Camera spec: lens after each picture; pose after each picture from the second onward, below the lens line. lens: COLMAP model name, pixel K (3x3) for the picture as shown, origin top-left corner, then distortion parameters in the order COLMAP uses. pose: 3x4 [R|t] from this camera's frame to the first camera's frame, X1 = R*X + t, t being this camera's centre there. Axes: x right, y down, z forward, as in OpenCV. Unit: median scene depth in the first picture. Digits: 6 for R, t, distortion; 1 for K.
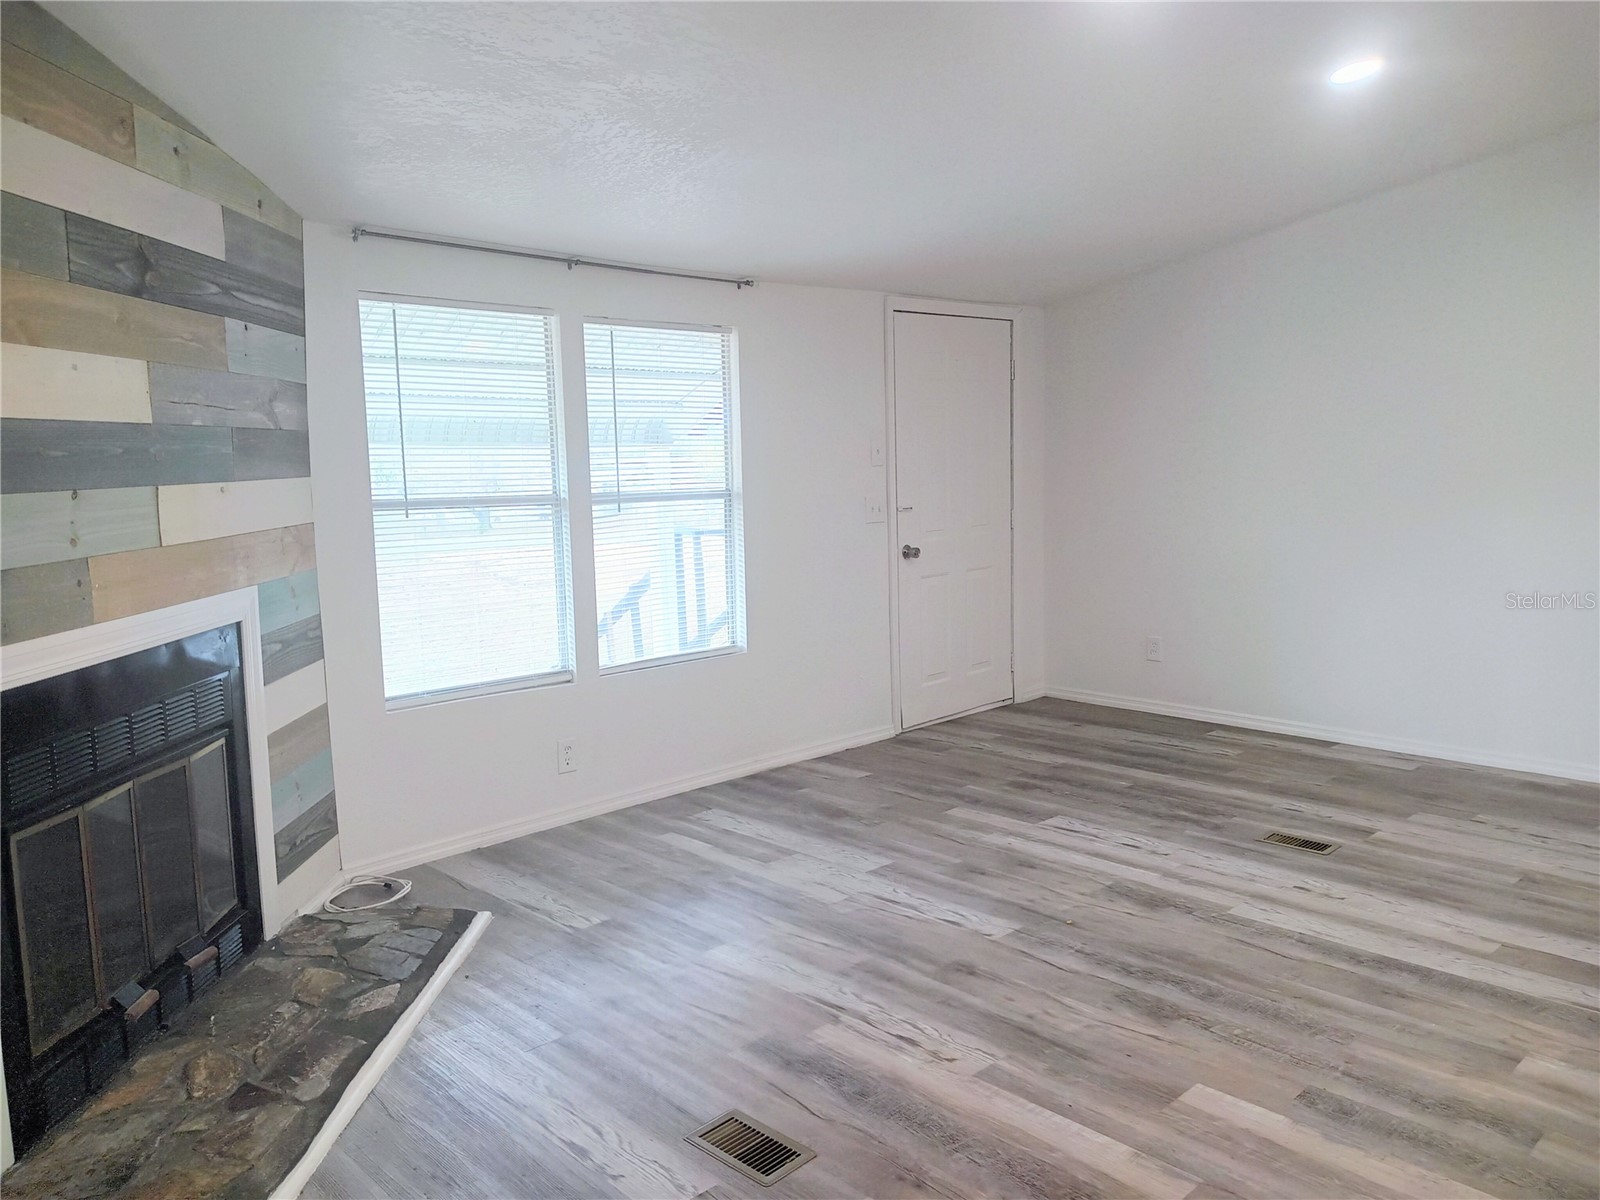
lens RADIAL K [[1189.9, 0, 800.6], [0, 1189.9, 565.2], [0, 0, 1]] dist [0.018875, -0.044921]
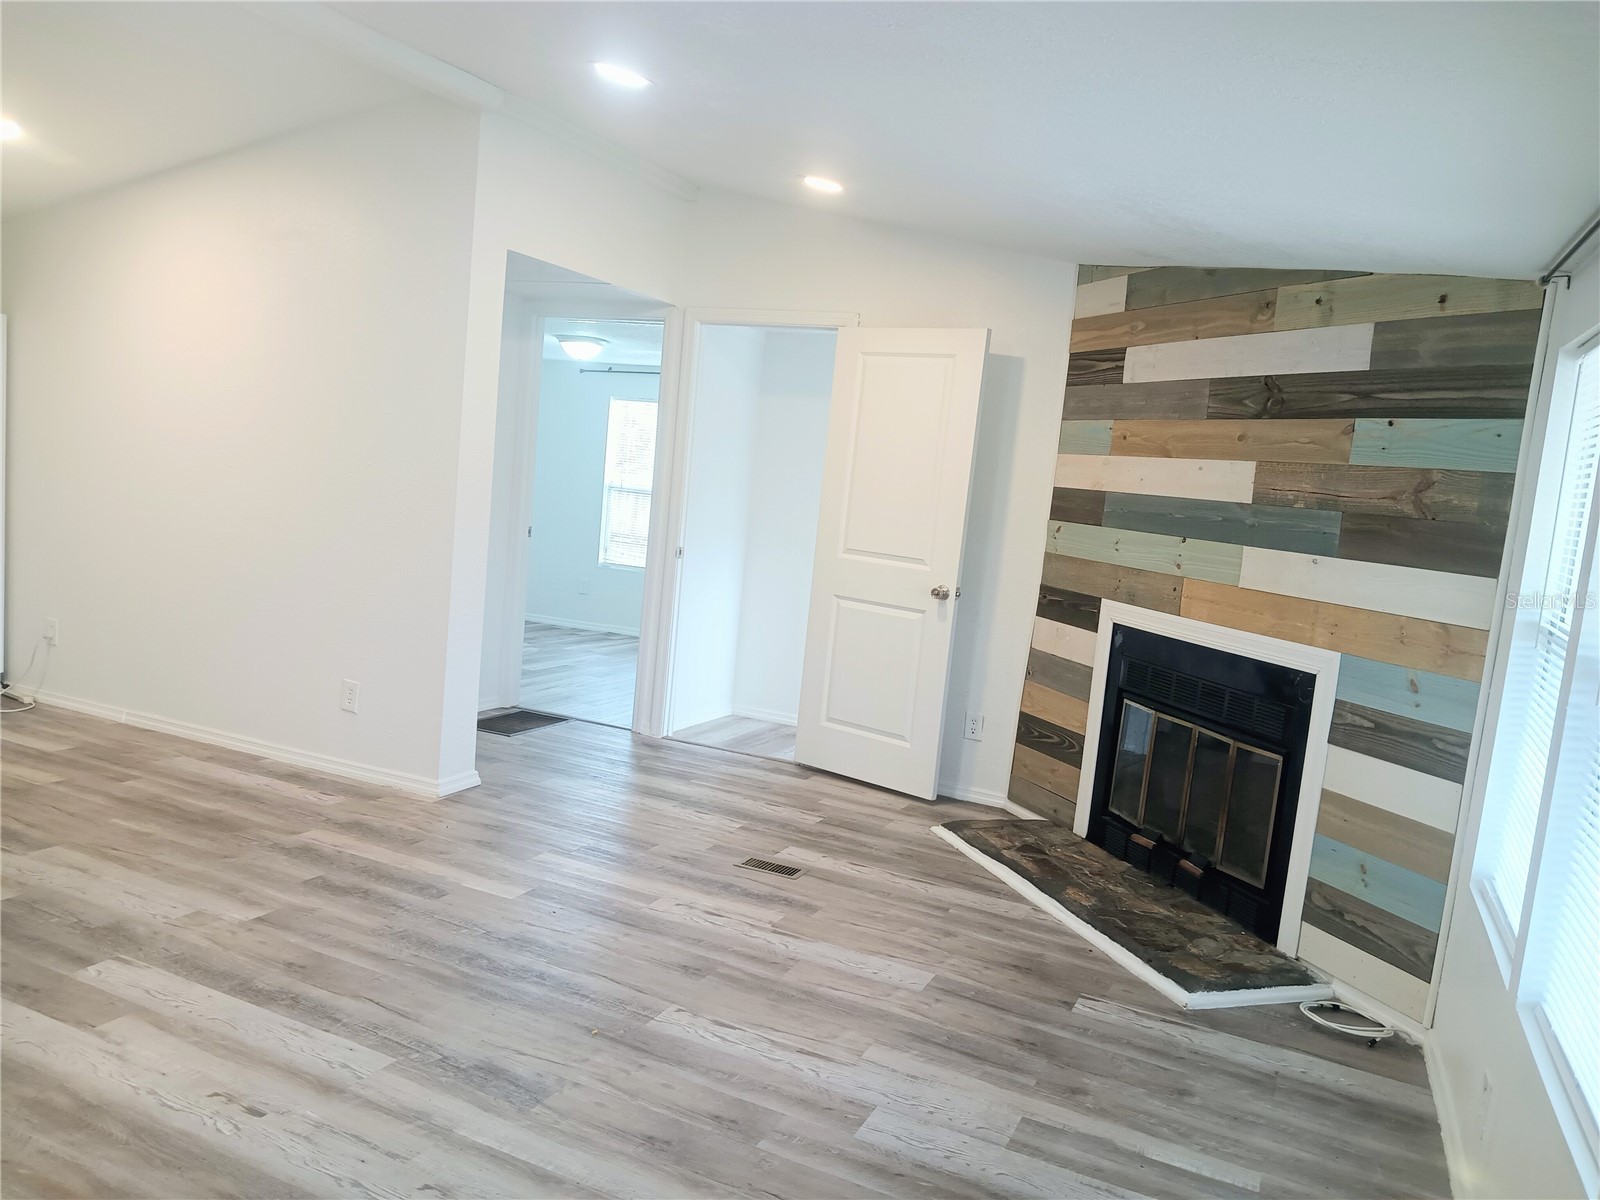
lens RADIAL K [[1189.9, 0, 792.1], [0, 1189.9, 563.0], [0, 0, 1]] dist [0.018875, -0.044921]
pose [[-0.927424, -0.039434, -0.371927, 0.467034], [-0.112464, 0.977807, 0.176764, -0.218630], [0.356702, 0.205764, -0.911277, 1.932800]]
